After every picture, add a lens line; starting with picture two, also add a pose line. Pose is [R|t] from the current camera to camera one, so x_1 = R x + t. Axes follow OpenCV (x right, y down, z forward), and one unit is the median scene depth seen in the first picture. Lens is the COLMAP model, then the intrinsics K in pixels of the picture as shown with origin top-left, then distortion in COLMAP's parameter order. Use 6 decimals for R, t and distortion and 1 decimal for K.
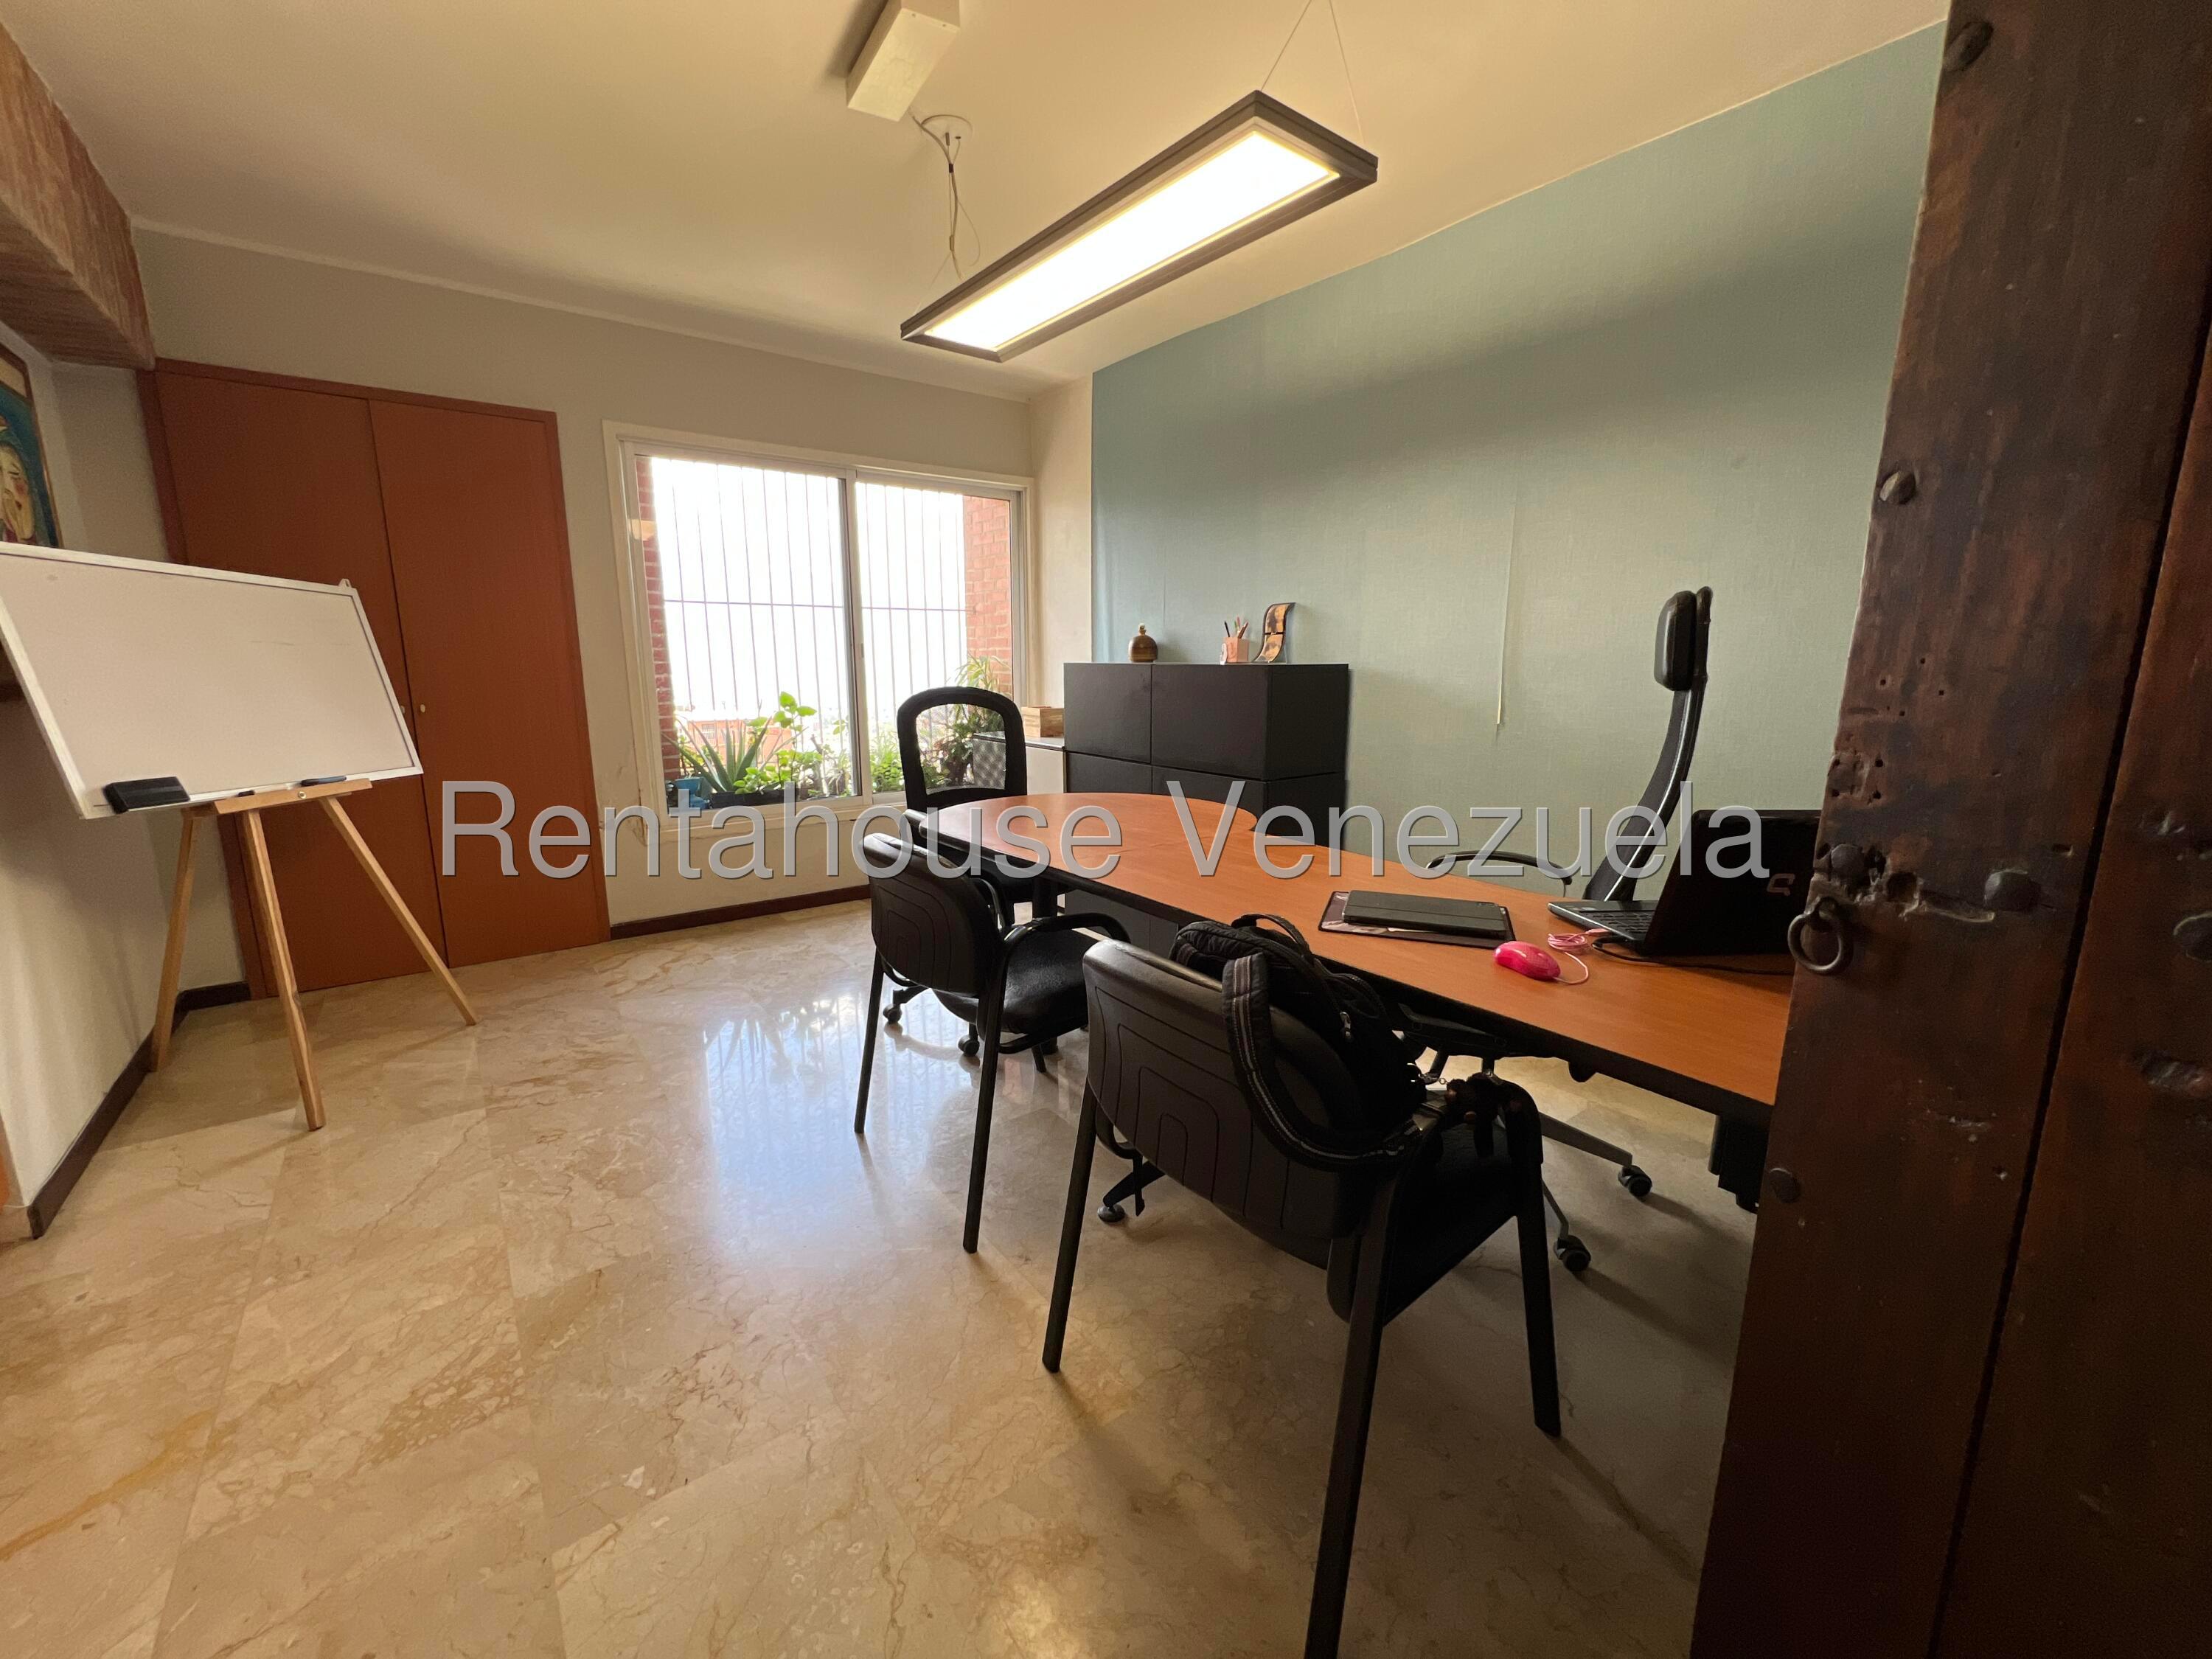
lens RADIAL K [[884.2, 0, 1102.6], [0, 884.2, 824.0], [0, 0, 1]] dist [-0.001633, 0.000403]
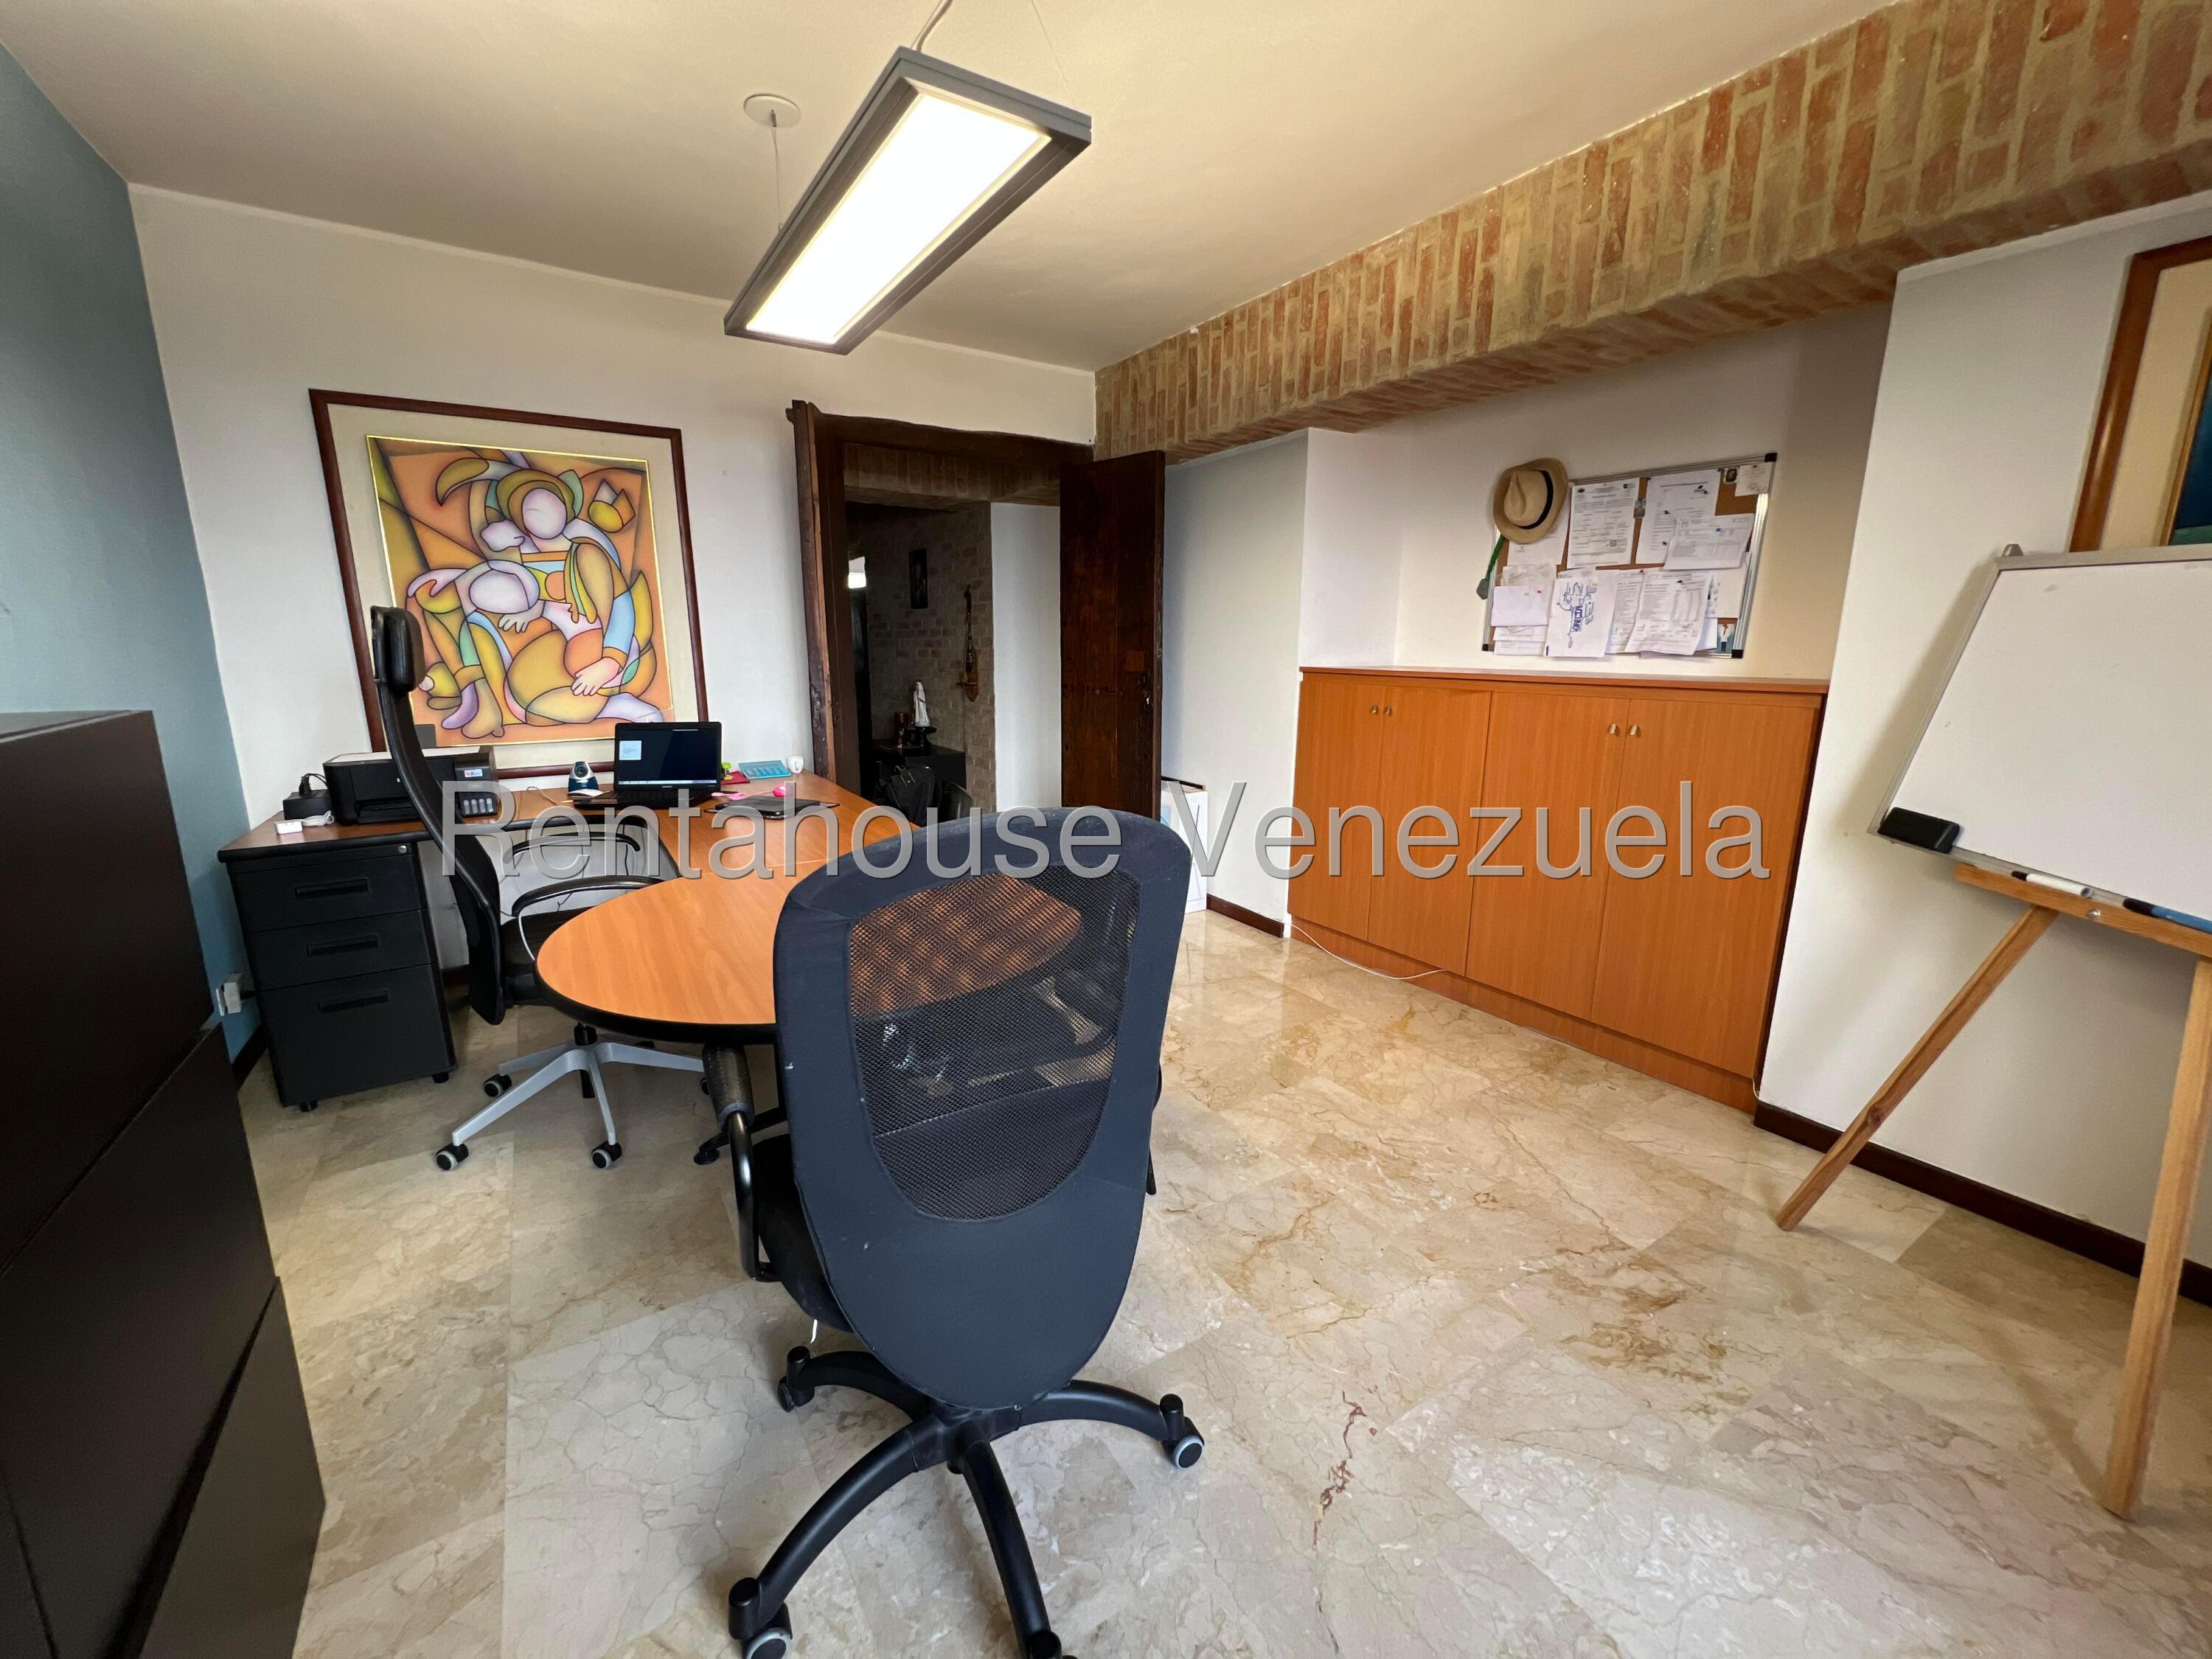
lens RADIAL K [[884.2, 0, 1101.4], [0, 884.2, 827.2], [0, 0, 1]] dist [-0.001633, 0.000403]
pose [[-0.996299, -0.024533, 0.082383, -0.300197], [0.009120, 0.922830, 0.385100, -0.358325], [-0.085473, 0.384426, -0.919191, 1.741823]]
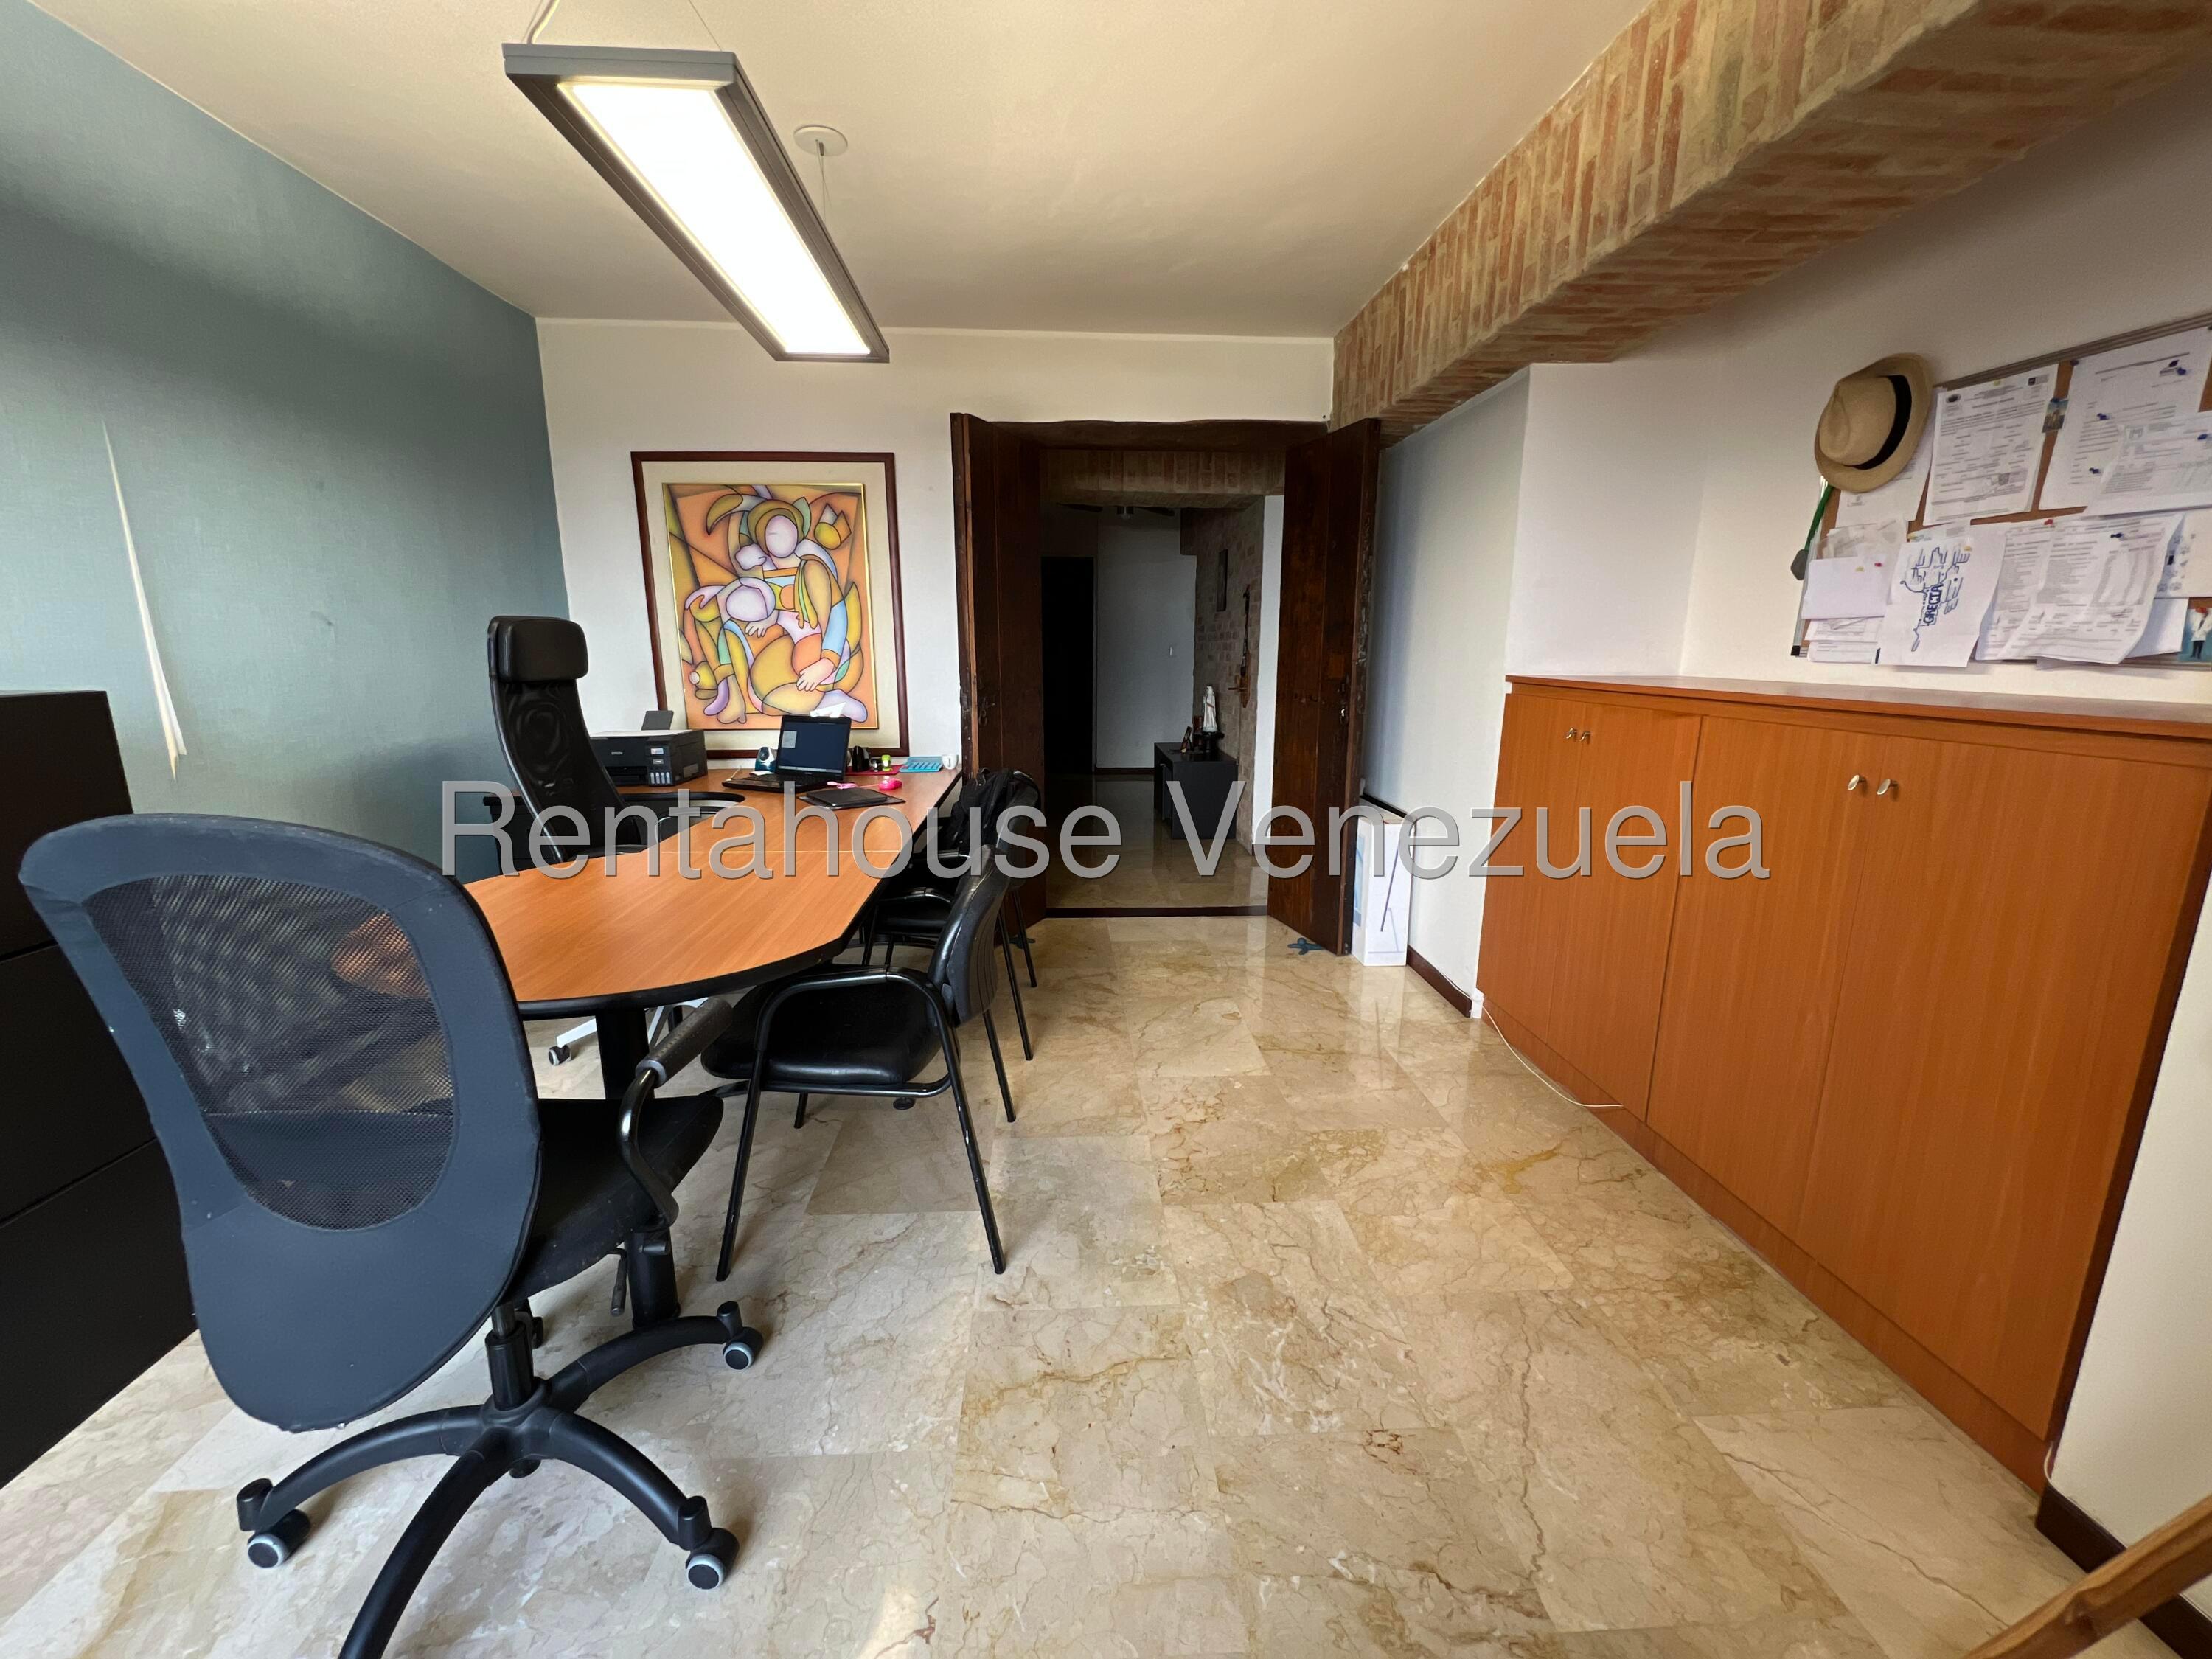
lens RADIAL K [[884.2, 0, 1101.2], [0, 884.2, 826.7], [0, 0, 1]] dist [-0.001633, 0.000403]
pose [[-0.828019, -0.118363, 0.548064, -0.760270], [0.100318, 0.930420, 0.352499, -0.303230], [-0.551653, 0.346857, -0.758531, 1.454071]]
